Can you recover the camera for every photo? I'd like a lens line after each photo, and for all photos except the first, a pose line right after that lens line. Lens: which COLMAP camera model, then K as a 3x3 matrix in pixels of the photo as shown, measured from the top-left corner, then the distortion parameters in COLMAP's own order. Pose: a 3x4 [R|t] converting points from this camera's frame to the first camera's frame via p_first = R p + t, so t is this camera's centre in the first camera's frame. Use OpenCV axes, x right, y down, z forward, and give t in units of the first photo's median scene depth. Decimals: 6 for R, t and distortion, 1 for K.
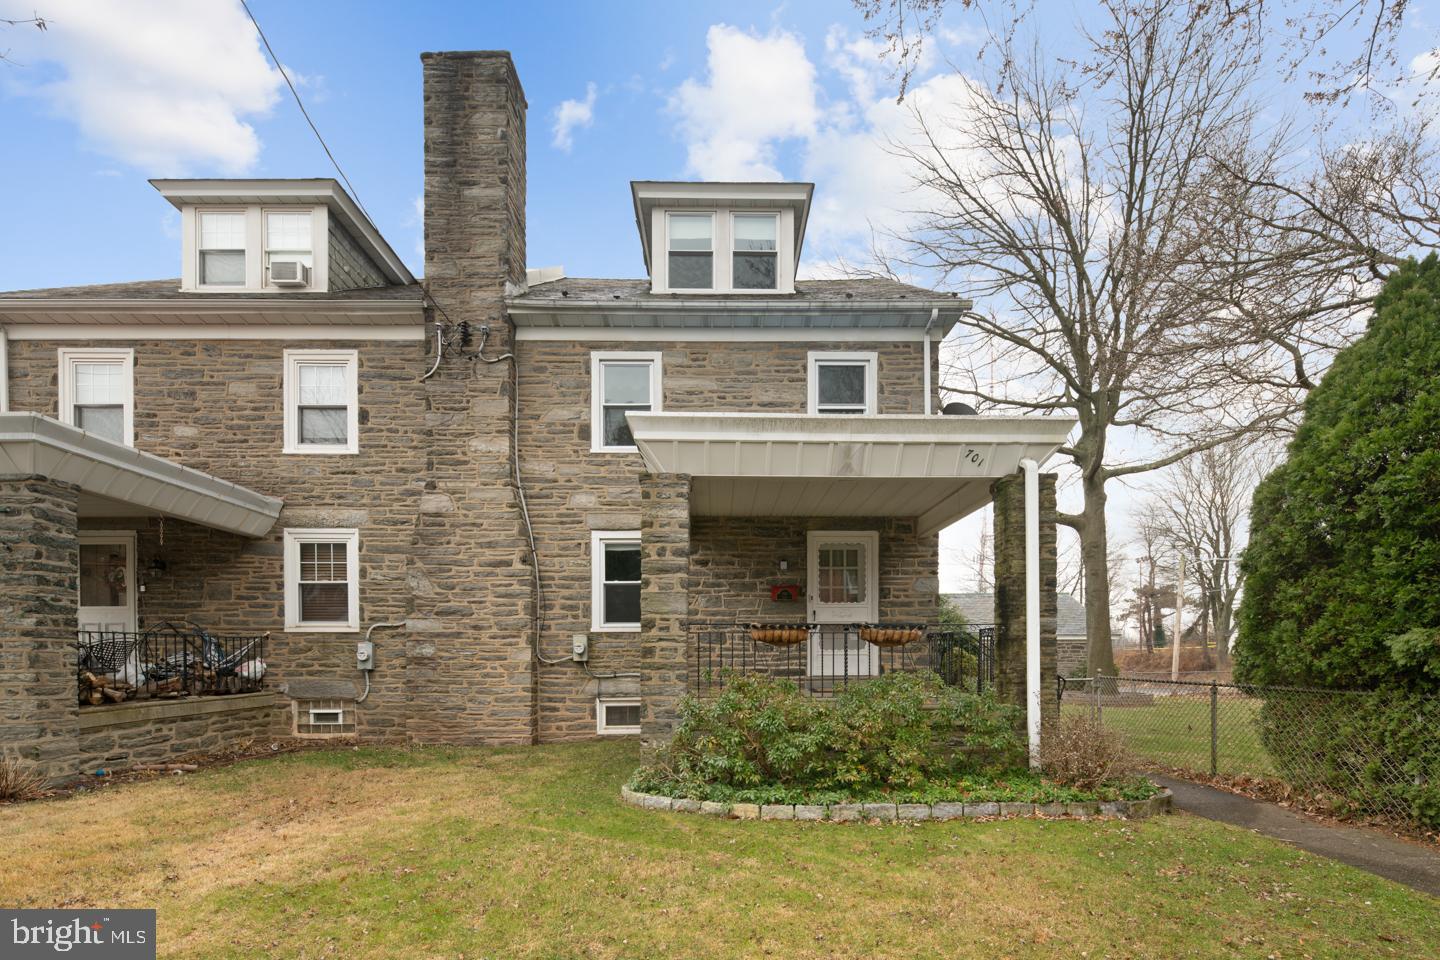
lens RADIAL K [[710.6, 0, 715.9], [0, 710.6, 436.6], [0, 0, 1]] dist [0.002027, 0.000047]
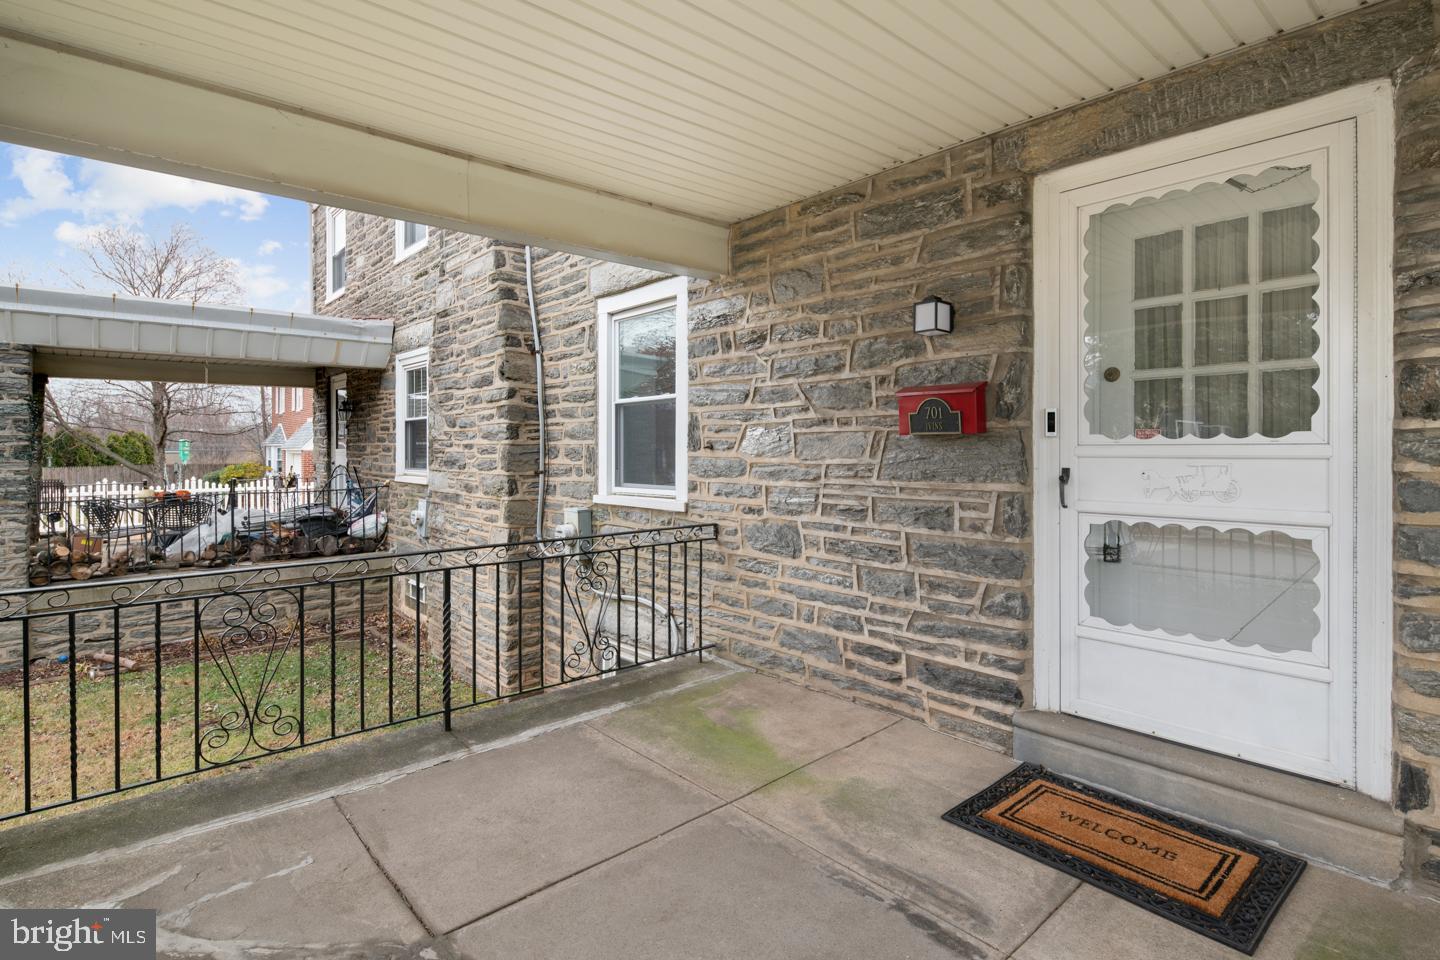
lens RADIAL K [[716.1, 0, 717.7], [0, 716.1, 364.8], [0, 0, 1]] dist [0.001353, 0.000192]
pose [[0.655576, -0.085940, -0.750223, 0.255693], [0.231061, 0.968679, 0.090946, 0.154320], [0.718910, -0.232969, 0.654900, 0.745767]]
